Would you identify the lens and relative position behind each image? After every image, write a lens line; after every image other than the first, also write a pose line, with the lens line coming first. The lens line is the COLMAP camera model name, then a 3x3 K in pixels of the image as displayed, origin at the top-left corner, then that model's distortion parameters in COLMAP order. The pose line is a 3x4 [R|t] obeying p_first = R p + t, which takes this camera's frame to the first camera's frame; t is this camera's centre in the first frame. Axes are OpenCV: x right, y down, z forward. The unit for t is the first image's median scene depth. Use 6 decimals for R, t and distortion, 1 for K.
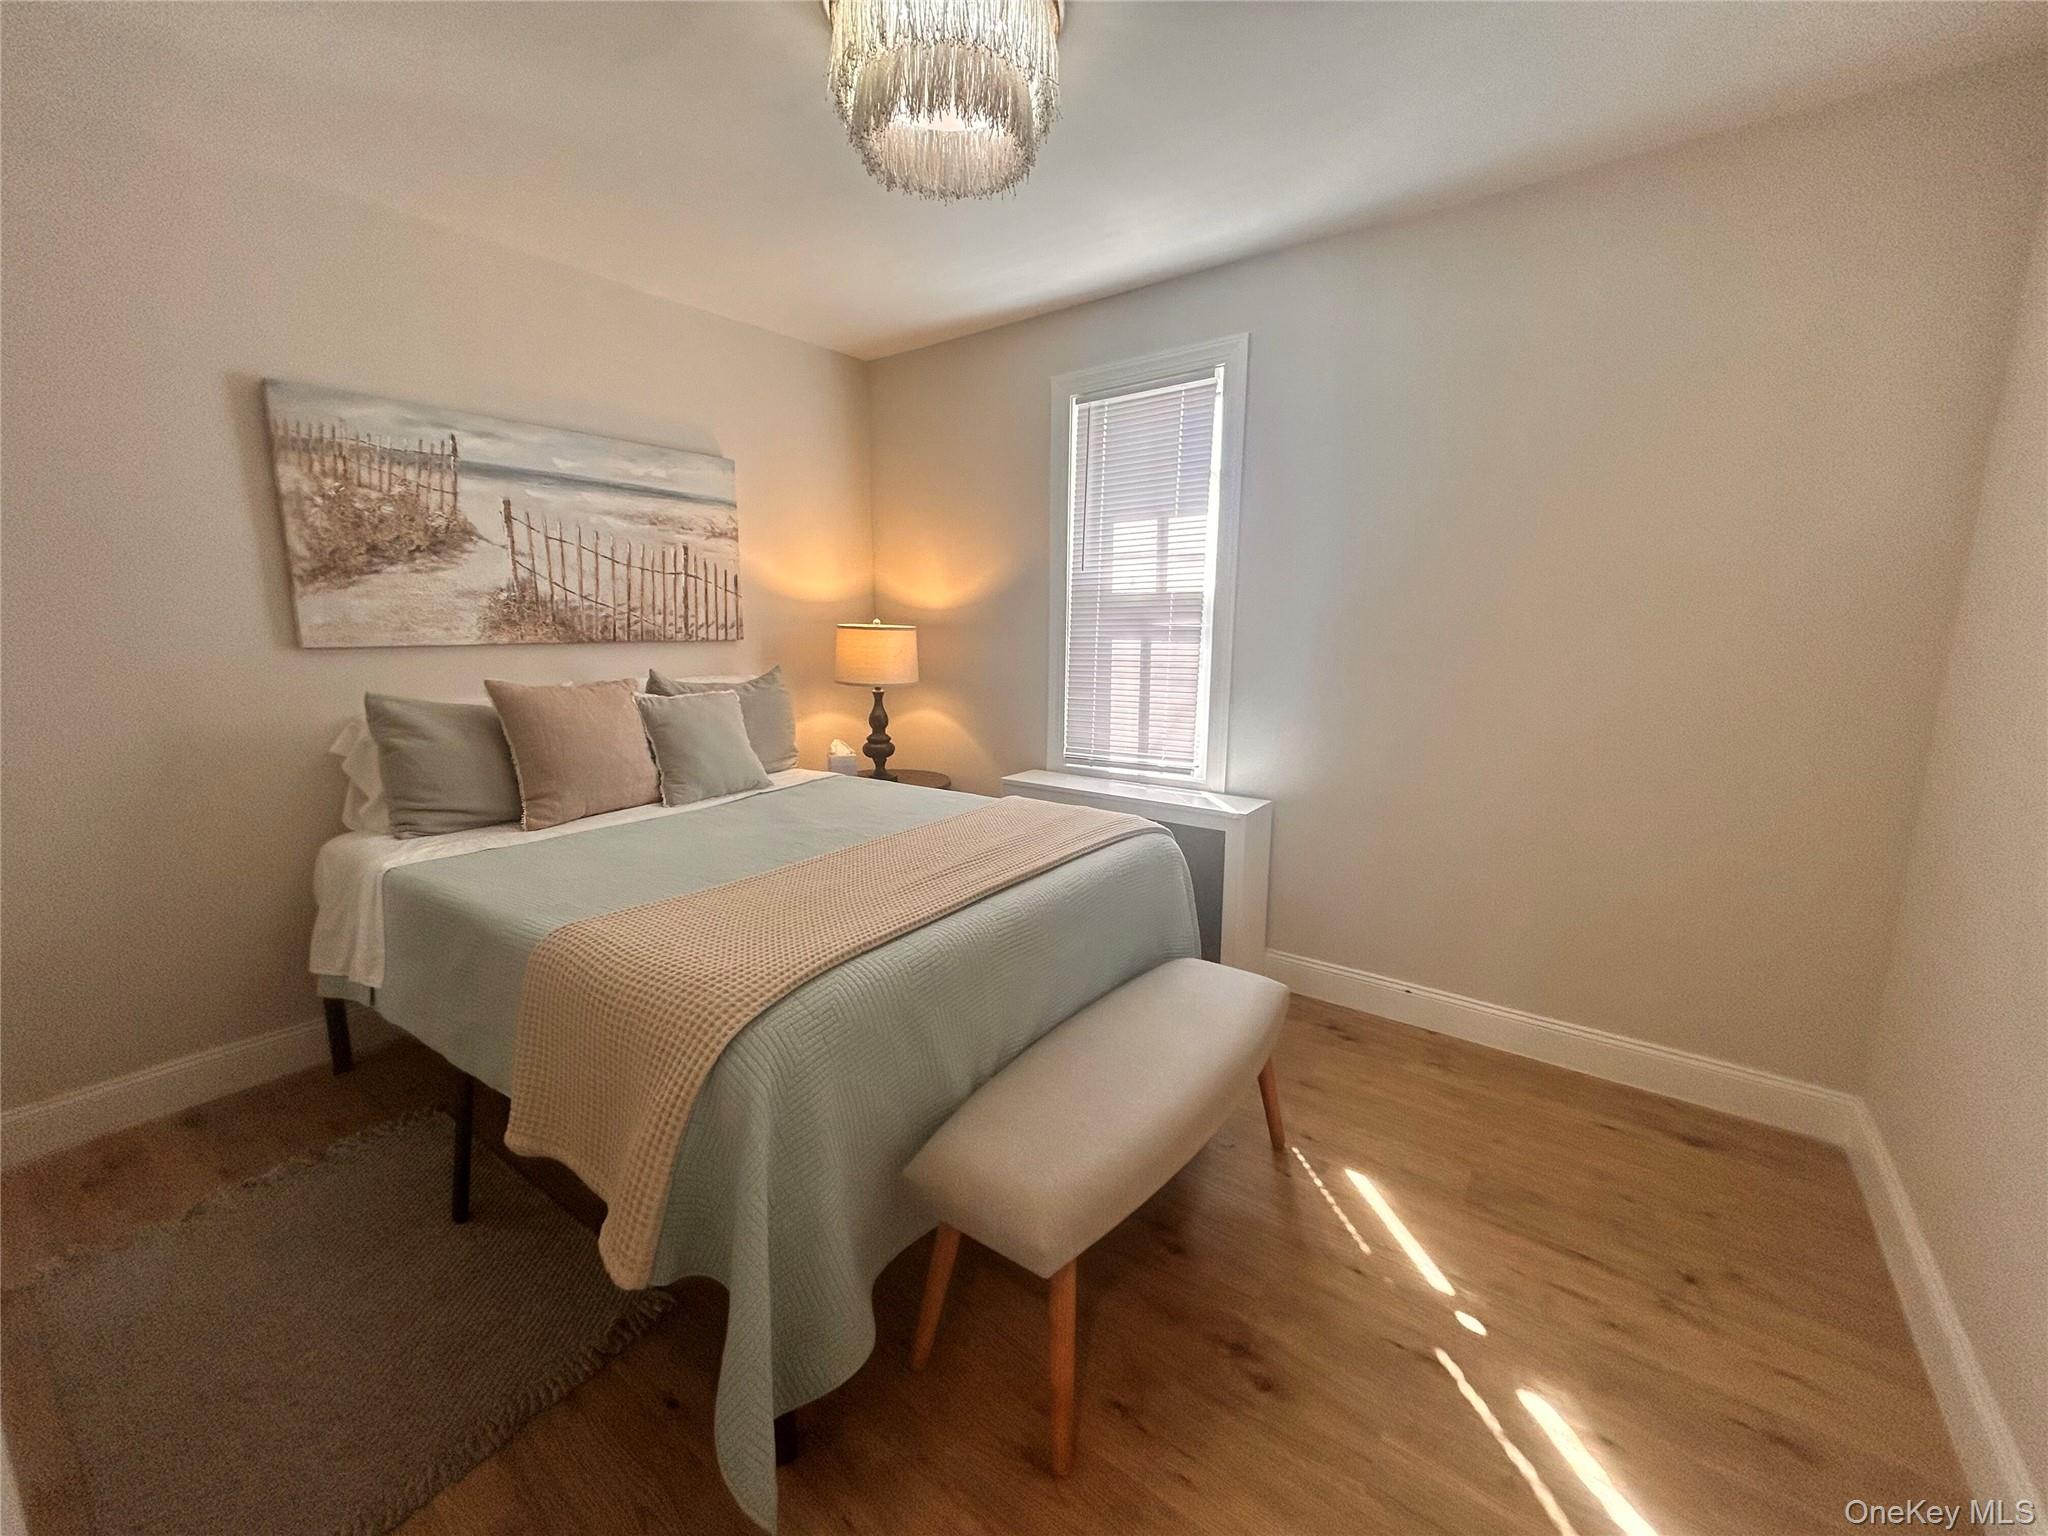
lens RADIAL K [[822.9, 0, 1025.8], [0, 822.9, 769.0], [0, 0, 1]] dist [-0.006462, 0.001174]
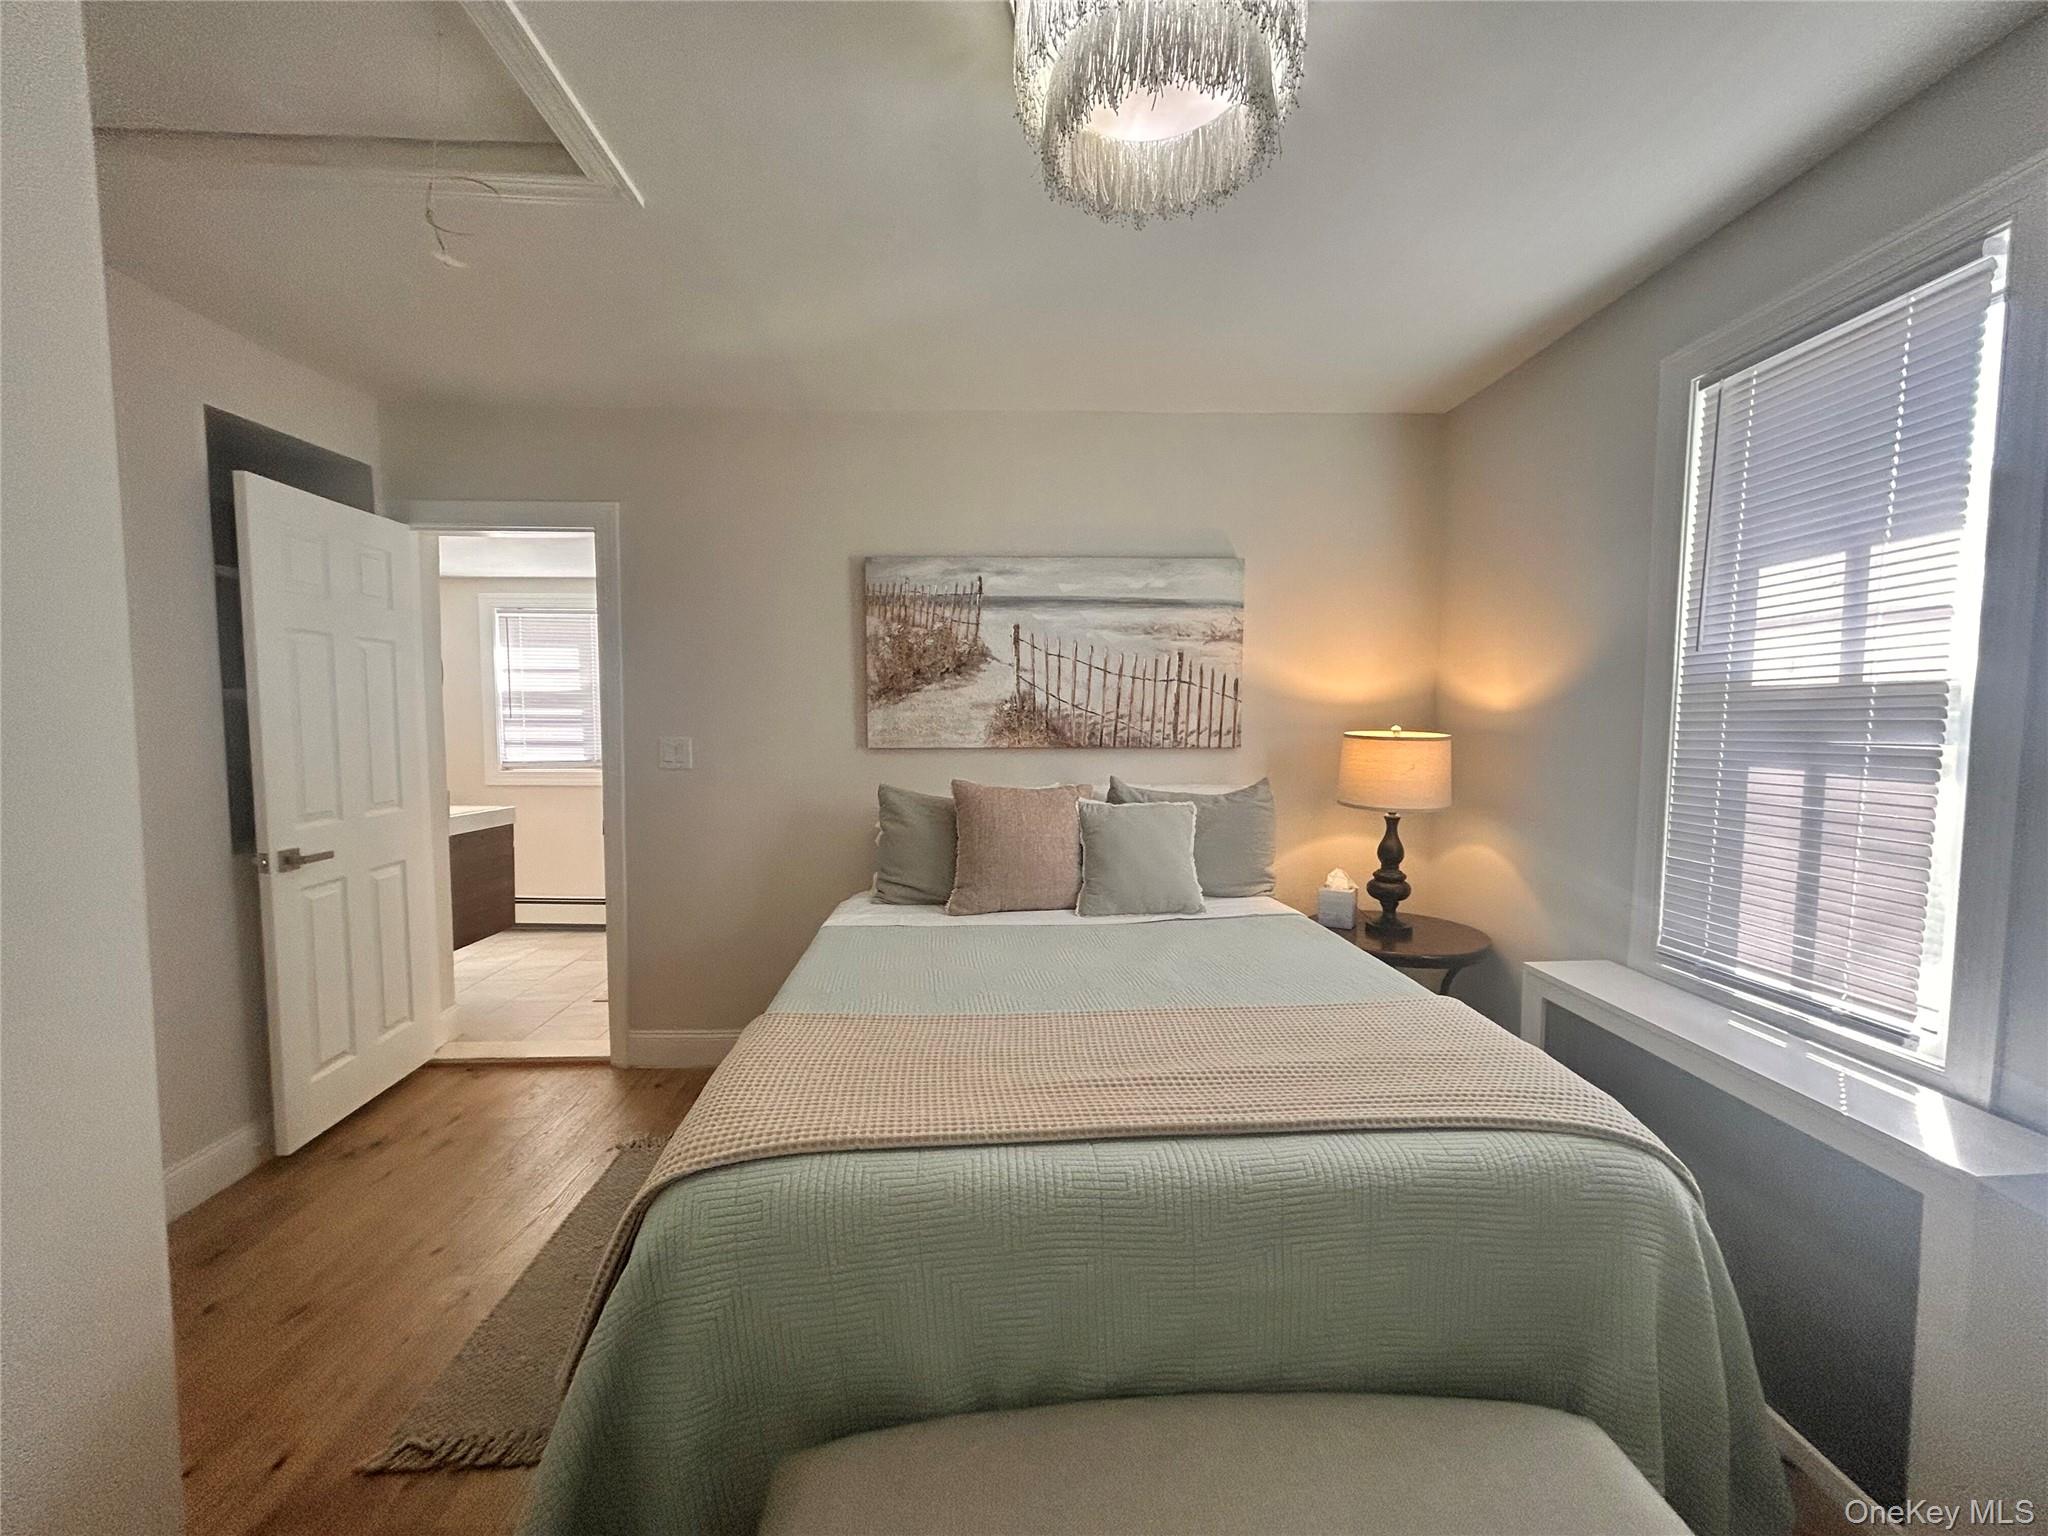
lens RADIAL K [[822.9, 0, 1022.2], [0, 822.9, 771.4], [0, 0, 1]] dist [-0.006462, 0.001174]
pose [[0.624995, 0.051282, -0.778942, 0.251707], [-0.135108, 0.989887, -0.043236, -0.065344], [0.768848, 0.132264, 0.625603, 0.270917]]
